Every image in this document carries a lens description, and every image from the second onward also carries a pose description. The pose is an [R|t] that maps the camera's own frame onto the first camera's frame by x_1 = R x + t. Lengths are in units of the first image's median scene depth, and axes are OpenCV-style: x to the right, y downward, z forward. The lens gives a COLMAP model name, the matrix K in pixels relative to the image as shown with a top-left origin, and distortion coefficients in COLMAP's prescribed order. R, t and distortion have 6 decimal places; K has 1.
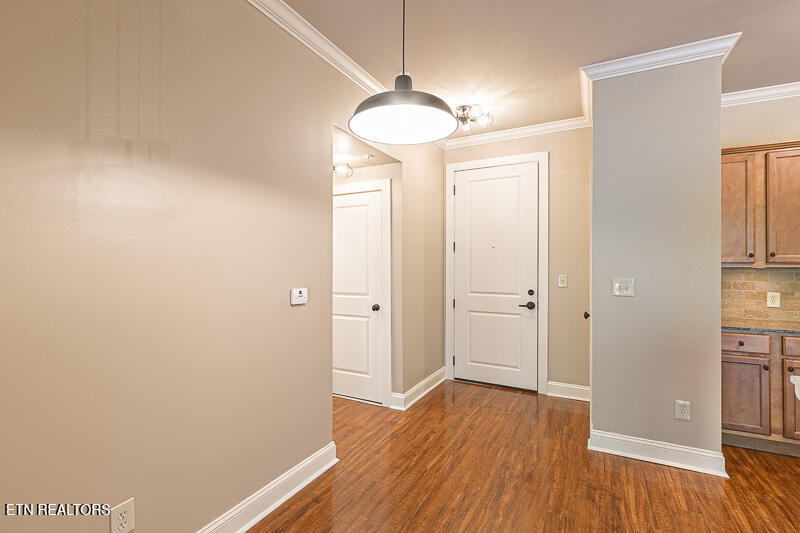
lens RADIAL K [[368.8, 0, 395.2], [0, 368.8, 266.3], [0, 0, 1]] dist [-0.001368, 0.001098]
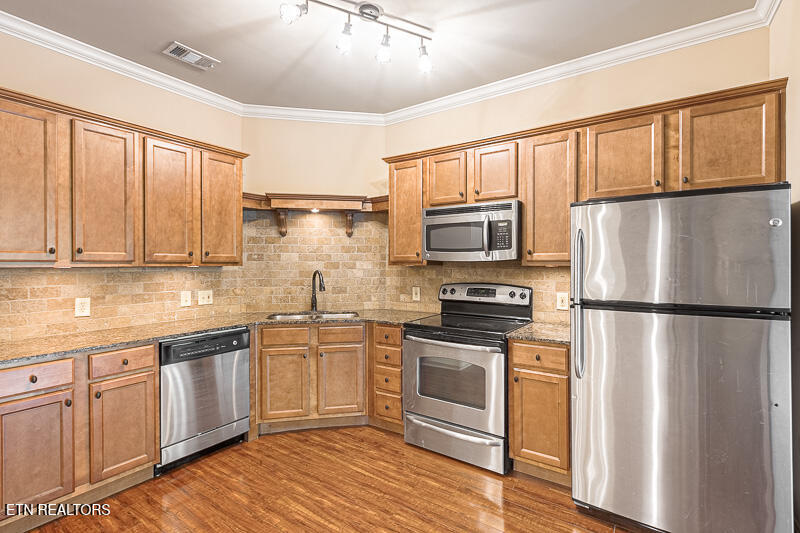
lens RADIAL K [[368.8, 0, 400.8], [0, 368.8, 266.7], [0, 0, 1]] dist [-0.001368, 0.001098]
pose [[0.115558, -0.021842, 0.993061, 0.317513], [-0.006982, 0.999716, 0.022800, -0.020256], [-0.993276, -0.009568, 0.115373, 0.226236]]
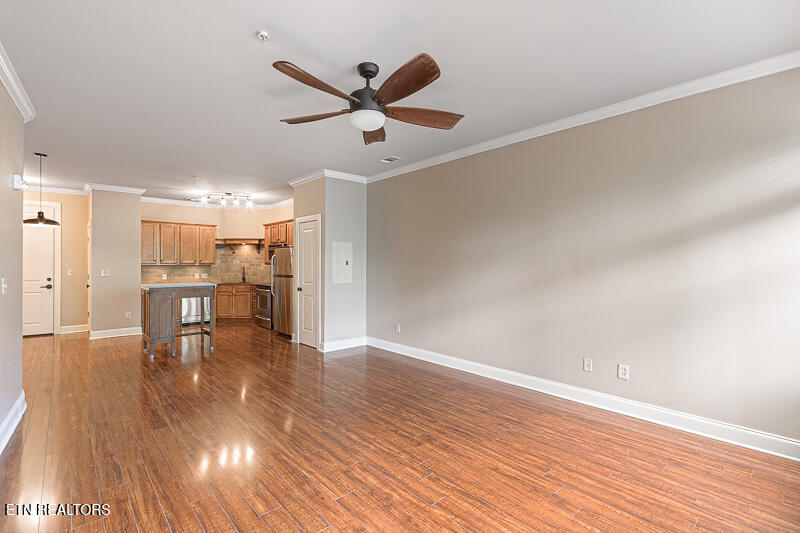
lens RADIAL K [[368.8, 0, 396.0], [0, 368.8, 263.0], [0, 0, 1]] dist [-0.001368, 0.001098]
pose [[0.329074, -0.005080, 0.944291, -1.026457], [-0.003304, 0.999973, 0.006531, -0.034507], [-0.944298, -0.005269, 0.329048, -1.579474]]
